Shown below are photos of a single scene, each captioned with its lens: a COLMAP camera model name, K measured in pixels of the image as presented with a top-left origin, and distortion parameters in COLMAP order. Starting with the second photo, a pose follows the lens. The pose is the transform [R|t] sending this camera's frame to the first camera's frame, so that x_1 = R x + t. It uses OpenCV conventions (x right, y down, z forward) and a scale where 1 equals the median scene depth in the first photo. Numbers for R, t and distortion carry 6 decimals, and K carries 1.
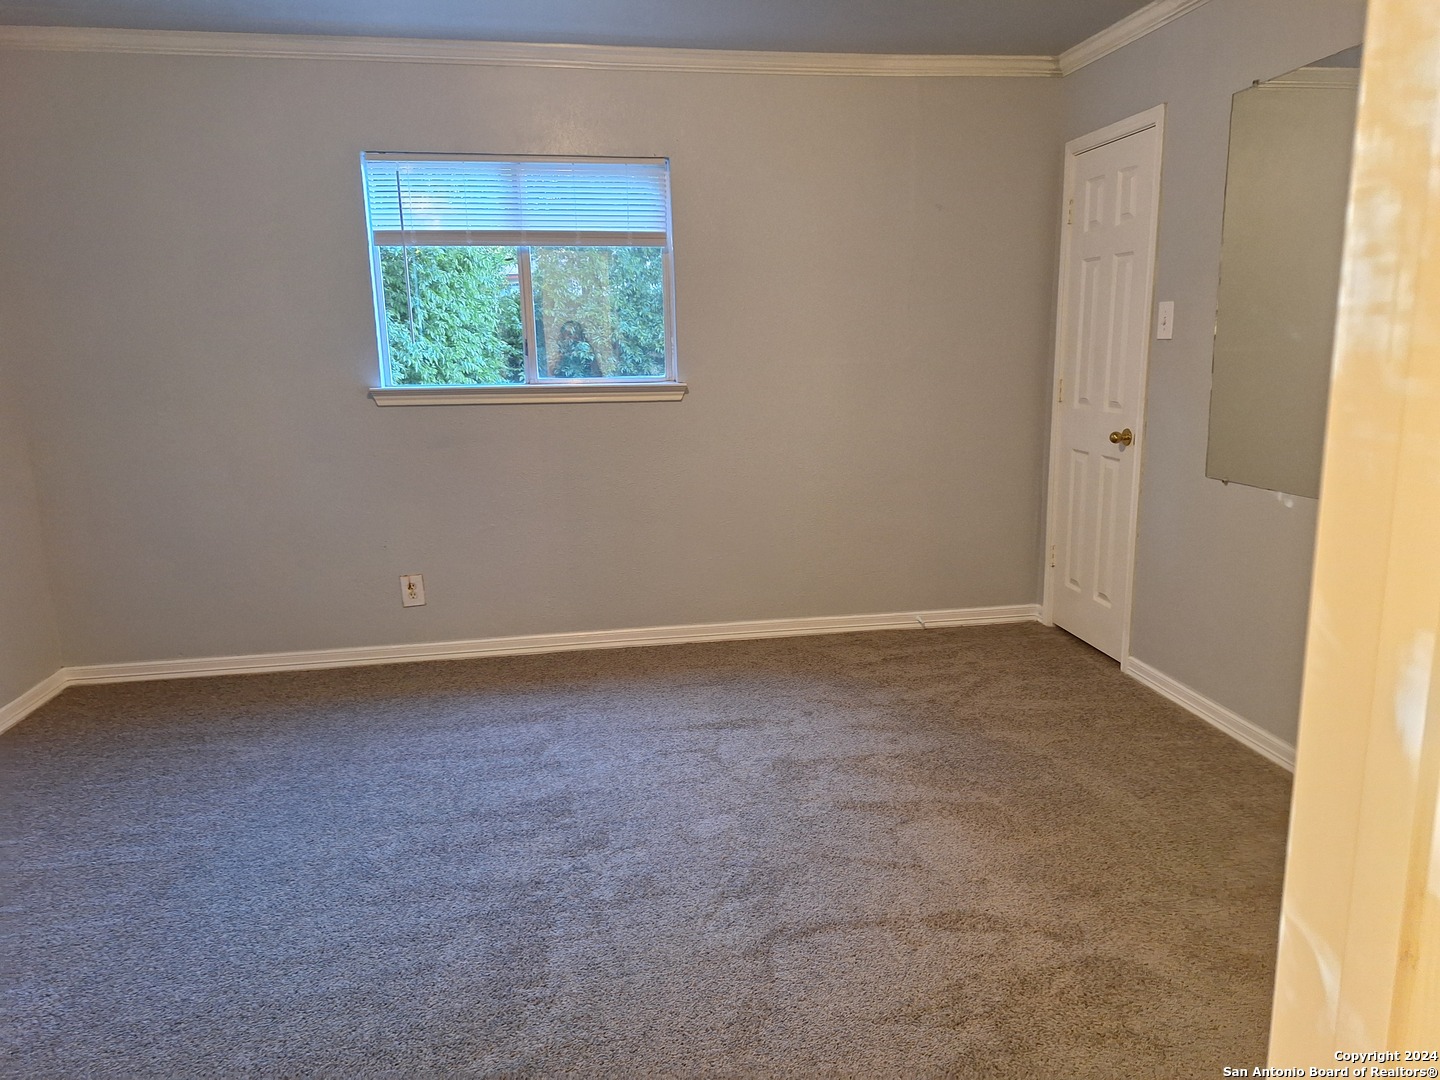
lens RADIAL K [[948.6, 0, 720.0], [0, 948.6, 540.0], [0, 0, 1]] dist [0.001959, -0.058865]
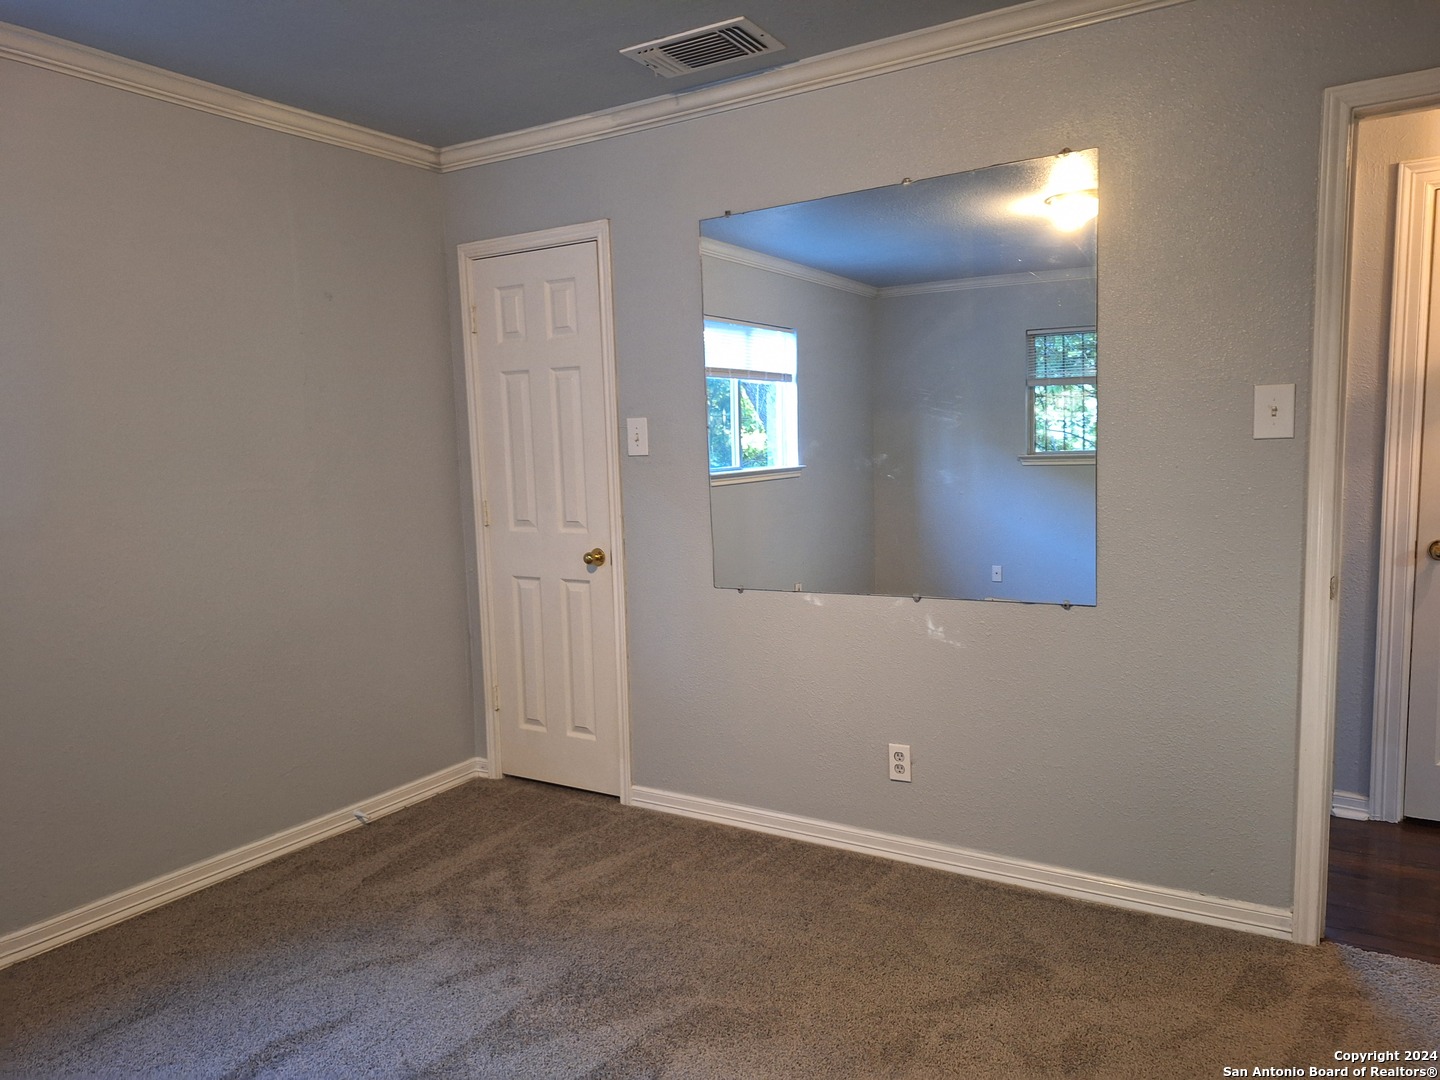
lens RADIAL K [[986.2, 0, 720.0], [0, 986.2, 540.0], [0, 0, 1]] dist [0.049664, -0.069863]
pose [[0.639200, -0.075246, 0.765351, -0.245525], [0.172566, 0.983857, -0.047393, -0.056340], [-0.749430, 0.162367, 0.641866, 0.263784]]
